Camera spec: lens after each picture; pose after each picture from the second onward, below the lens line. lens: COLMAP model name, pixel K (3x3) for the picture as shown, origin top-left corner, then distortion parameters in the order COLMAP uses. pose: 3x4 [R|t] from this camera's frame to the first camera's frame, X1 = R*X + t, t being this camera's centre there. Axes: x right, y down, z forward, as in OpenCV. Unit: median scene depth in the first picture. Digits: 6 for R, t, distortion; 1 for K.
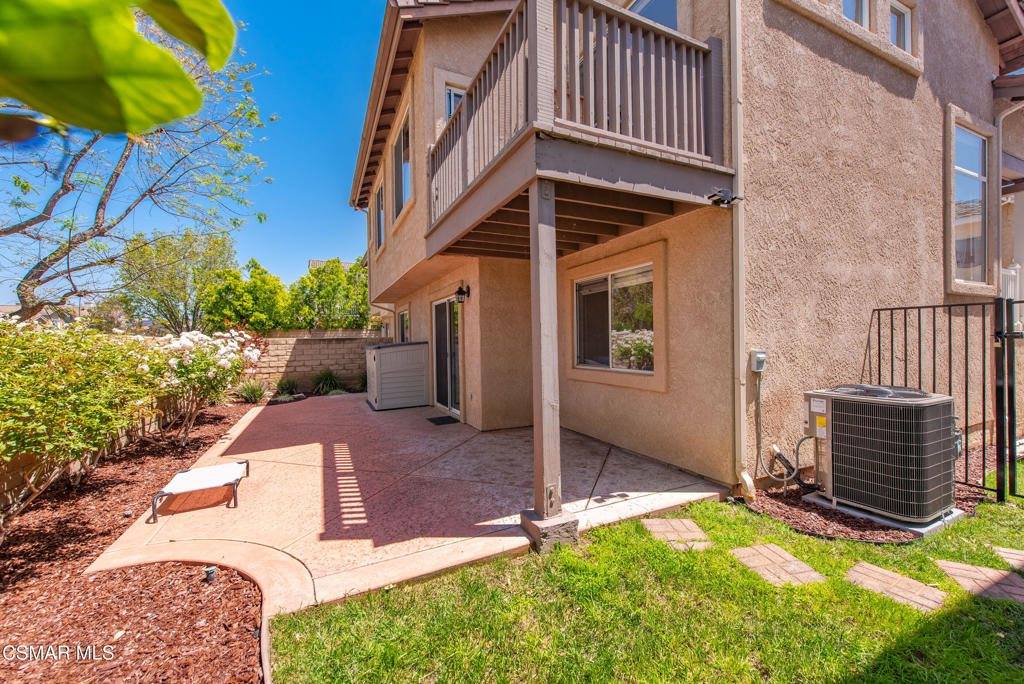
lens RADIAL K [[406.0, 0, 512.0], [0, 406.0, 342.0], [0, 0, 1]] dist [-0.000069, -0.000015]
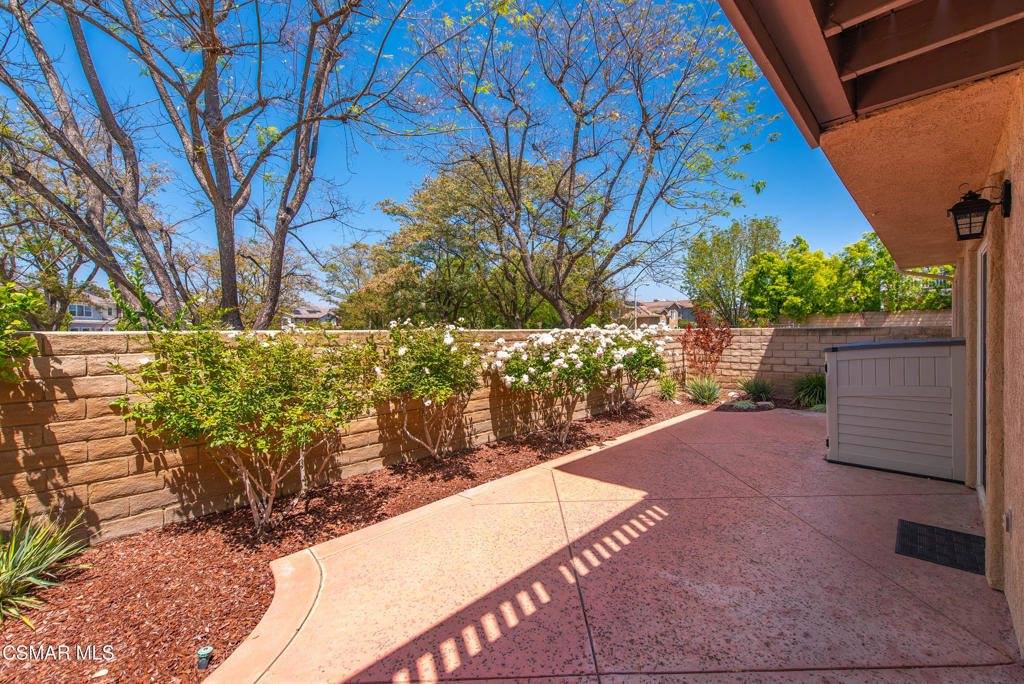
lens RADIAL K [[416.0, 0, 513.5], [0, 416.0, 332.6], [0, 0, 1]] dist [0.001199, 0.000099]
pose [[0.344886, 0.015985, -0.938509, 0.039971], [-0.004103, 0.999871, 0.015523, -0.011087], [0.938636, -0.001503, 0.344907, 0.283166]]
